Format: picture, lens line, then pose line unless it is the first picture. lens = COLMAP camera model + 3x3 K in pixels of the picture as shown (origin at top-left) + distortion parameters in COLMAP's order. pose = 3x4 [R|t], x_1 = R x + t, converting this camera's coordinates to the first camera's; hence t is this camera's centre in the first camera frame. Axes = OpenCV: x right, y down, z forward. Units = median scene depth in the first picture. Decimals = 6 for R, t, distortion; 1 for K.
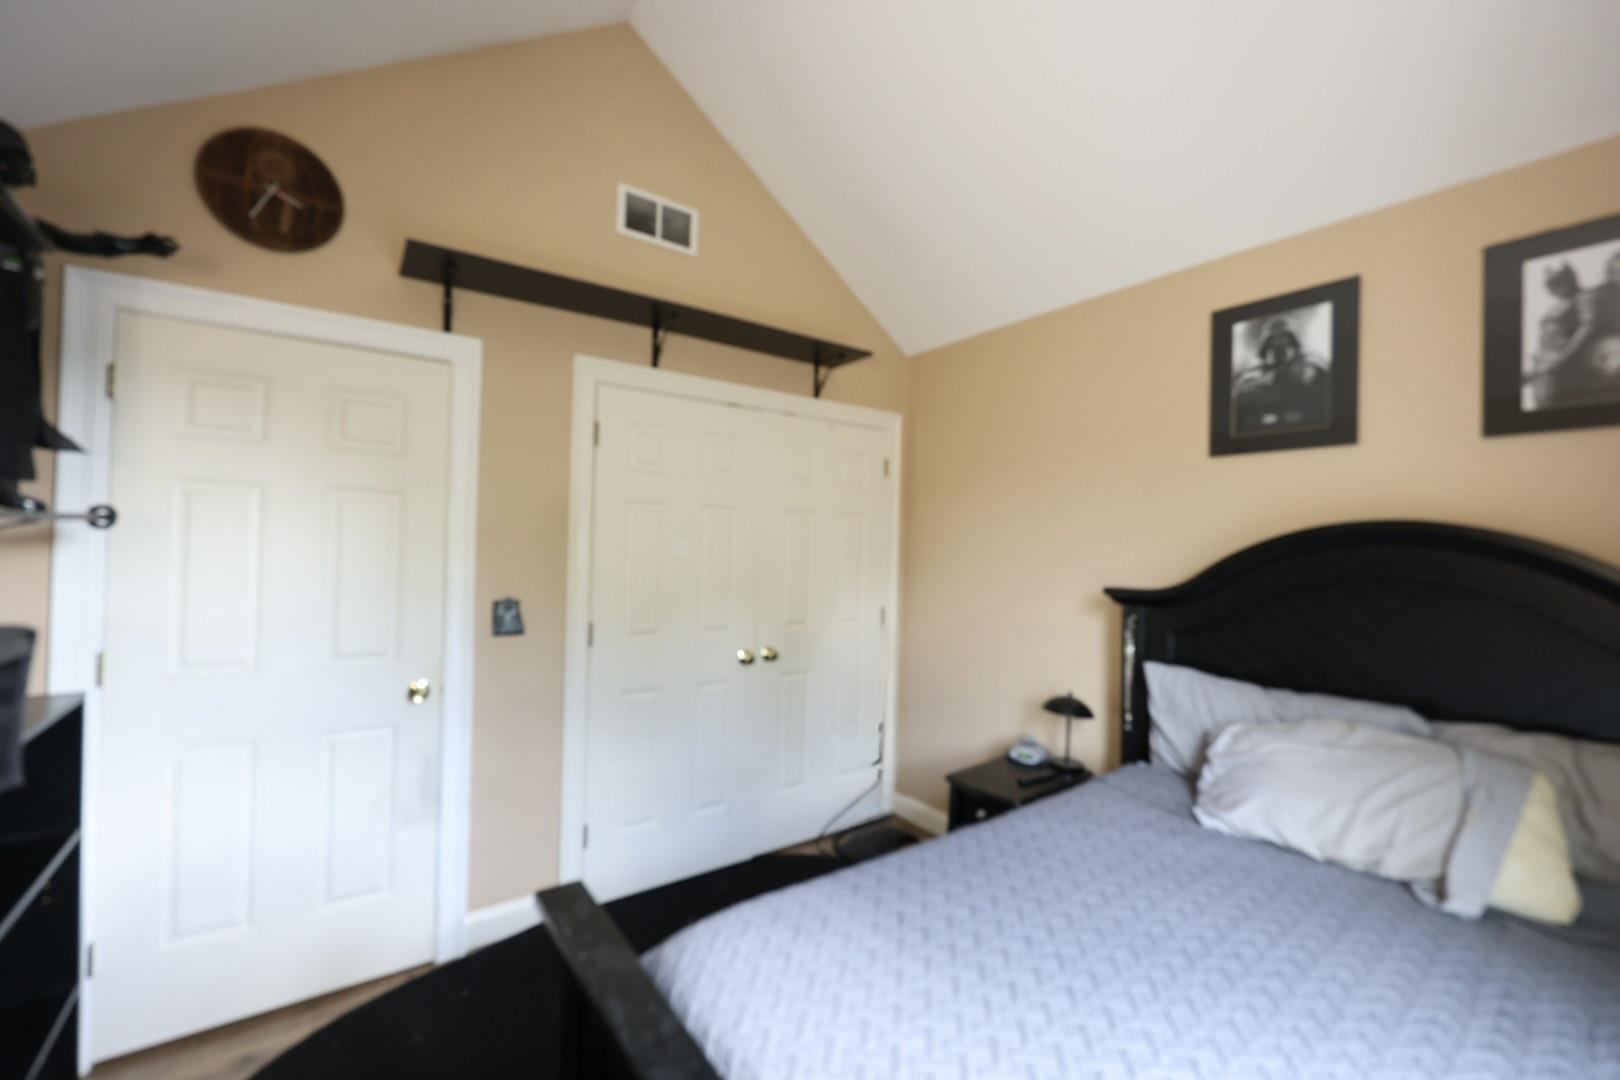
lens RADIAL K [[650.1, 0, 810.0], [0, 650.1, 540.0], [0, 0, 1]] dist [-0.002489, -0.000098]
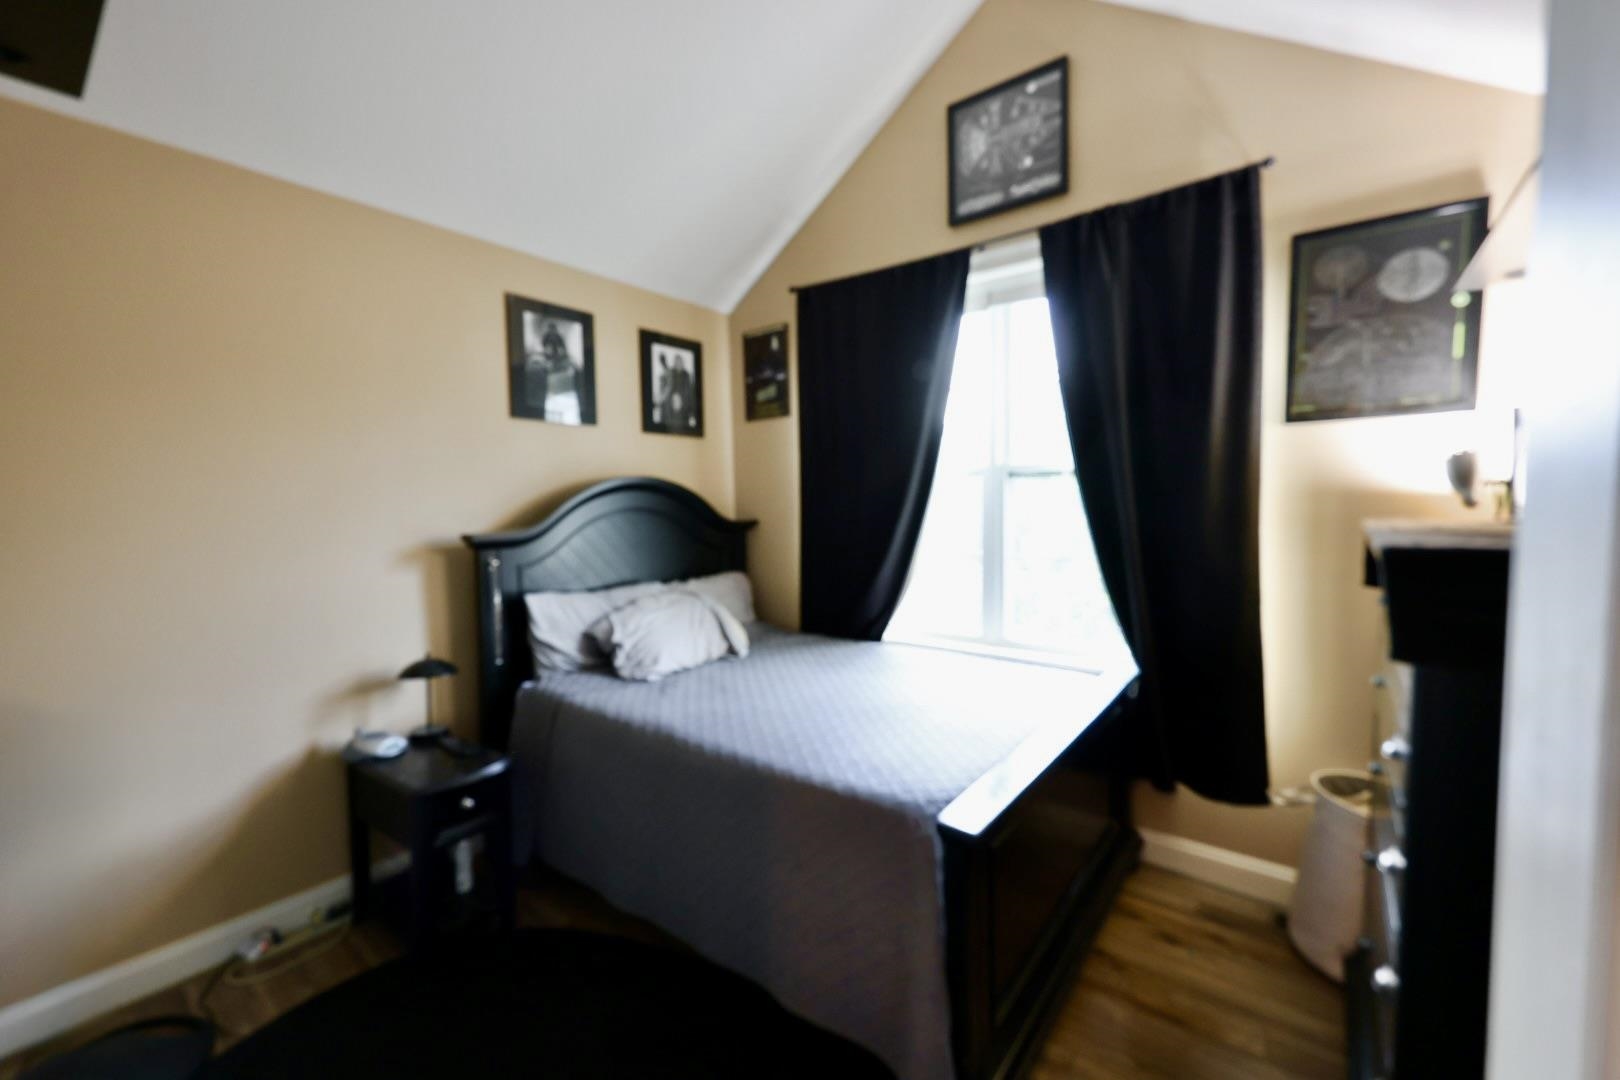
lens RADIAL K [[650.1, 0, 810.0], [0, 650.1, 540.0], [0, 0, 1]] dist [-0.002489, -0.000098]
pose [[-0.255009, -0.075331, 0.964000, -0.729573], [-0.003053, 0.997018, 0.077103, 0.001500], [-0.966934, 0.016719, -0.254478, 0.834016]]
